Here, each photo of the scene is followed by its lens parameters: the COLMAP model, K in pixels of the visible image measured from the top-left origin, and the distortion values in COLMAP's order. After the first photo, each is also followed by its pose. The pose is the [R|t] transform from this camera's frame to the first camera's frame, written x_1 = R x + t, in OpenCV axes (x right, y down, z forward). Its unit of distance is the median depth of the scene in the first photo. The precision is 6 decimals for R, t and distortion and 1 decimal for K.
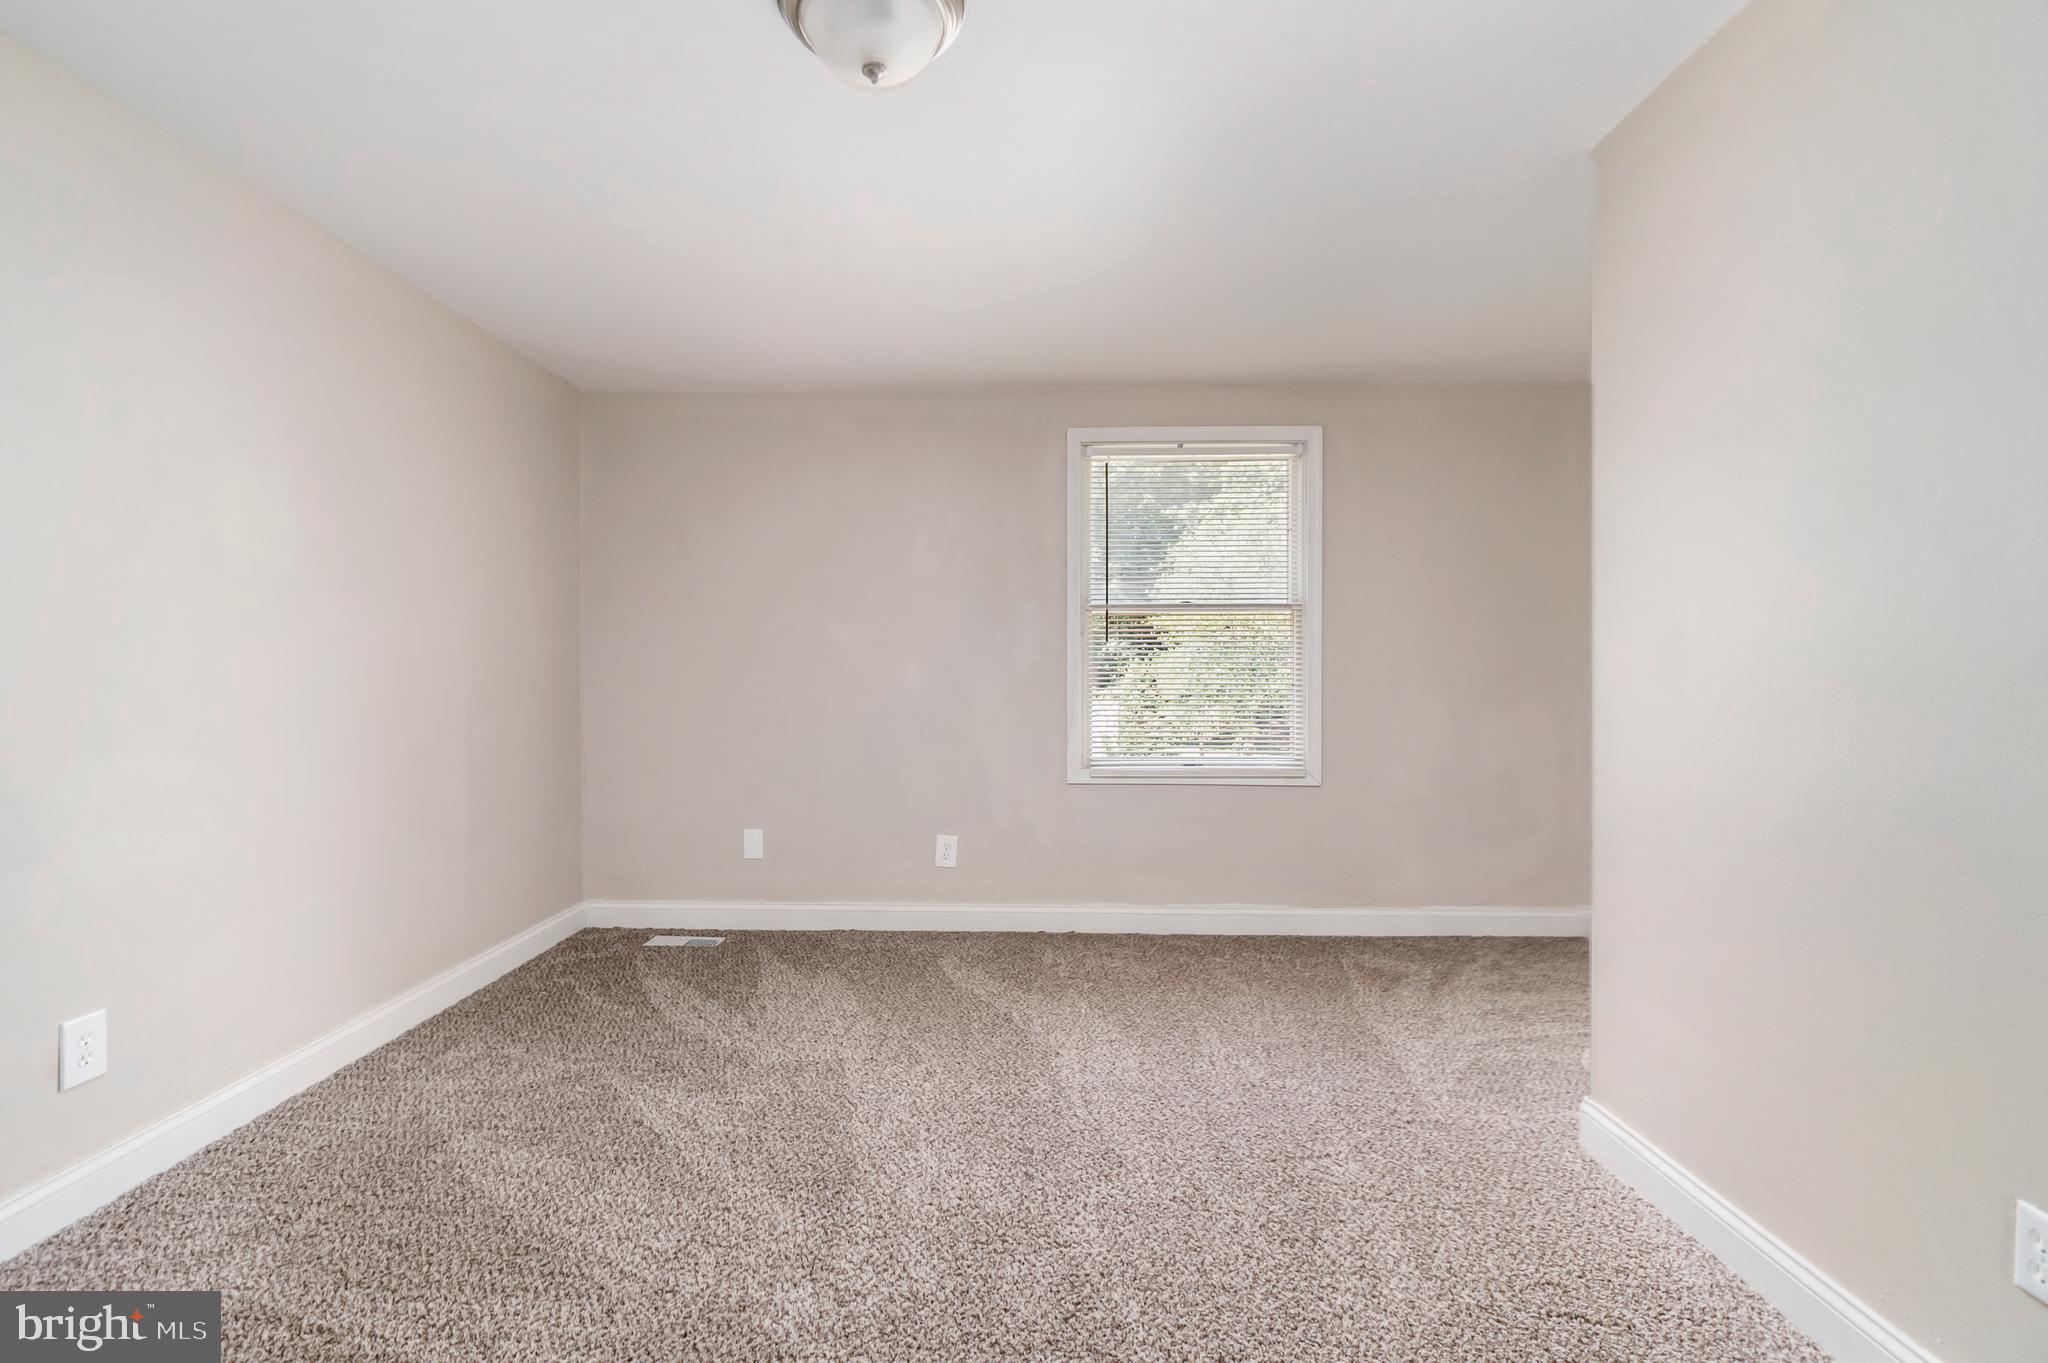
lens RADIAL K [[923.1, 0, 983.0], [0, 923.1, 657.4], [0, 0, 1]] dist [-0.001152, 0.000182]
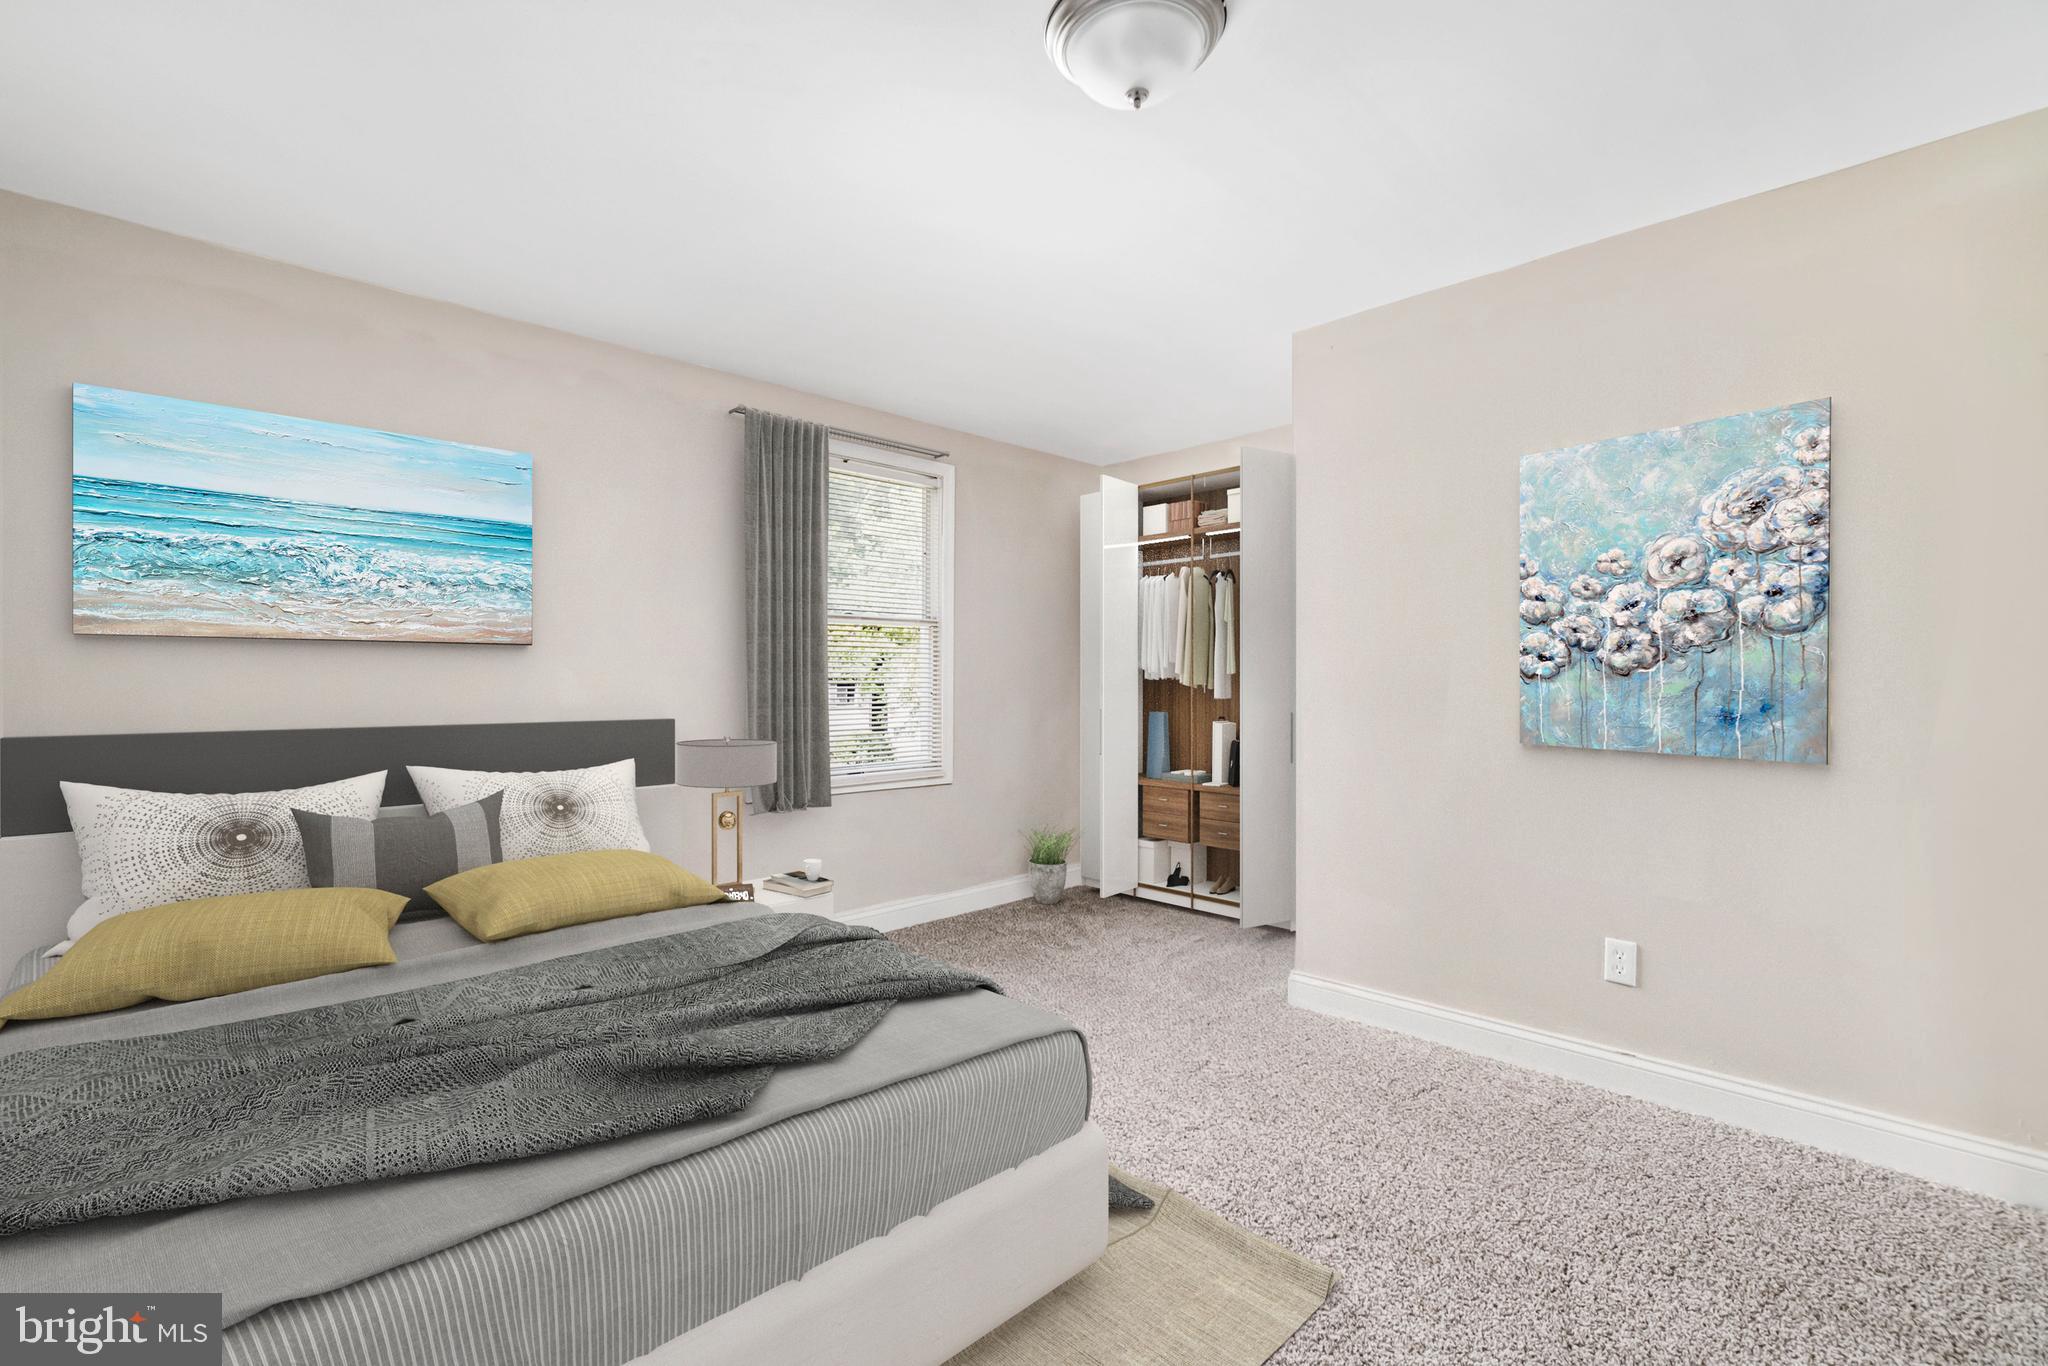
lens RADIAL K [[923.1, 0, 983.0], [0, 923.1, 658.9], [0, 0, 1]] dist [-0.001152, 0.000182]
pose [[0.697520, 0.009596, 0.716501, -0.493049], [-0.000572, 0.999917, -0.012835, 0.000028], [-0.716565, 0.008542, 0.697468, 0.211932]]
